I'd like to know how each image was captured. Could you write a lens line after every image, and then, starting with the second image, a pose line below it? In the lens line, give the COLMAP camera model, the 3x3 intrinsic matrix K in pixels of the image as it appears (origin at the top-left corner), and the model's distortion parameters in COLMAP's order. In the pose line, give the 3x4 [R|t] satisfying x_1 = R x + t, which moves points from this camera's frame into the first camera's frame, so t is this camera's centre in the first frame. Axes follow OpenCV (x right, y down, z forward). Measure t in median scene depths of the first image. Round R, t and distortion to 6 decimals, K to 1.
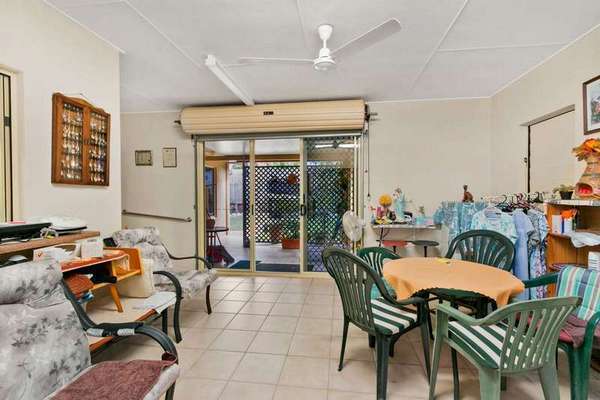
lens RADIAL K [[288.5, 0, 301.6], [0, 288.5, 198.6], [0, 0, 1]] dist [-0.004029, 0.000093]
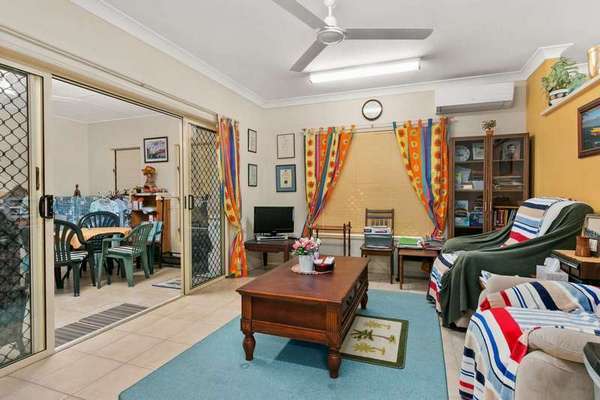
lens RADIAL K [[325.8, 0, 297.8], [0, 325.8, 202.1], [0, 0, 1]] dist [-0.002271, 0.000557]
pose [[0.287294, -0.021225, 0.957607, -0.997595], [0.013198, 0.999747, 0.018200, 0.039093], [-0.957751, 0.007410, 0.287502, -0.773793]]
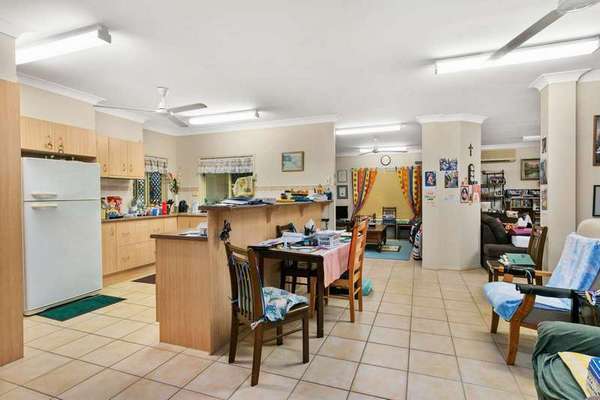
lens RADIAL K [[304.0, 0, 303.8], [0, 304.0, 200.5], [0, 0, 1]] dist [0.003681, -0.002277]
pose [[0.285758, 0.000099, 0.958302, -2.850775], [0.010558, 0.999939, -0.003251, 0.040483], [-0.958244, 0.011047, 0.285739, -0.748352]]
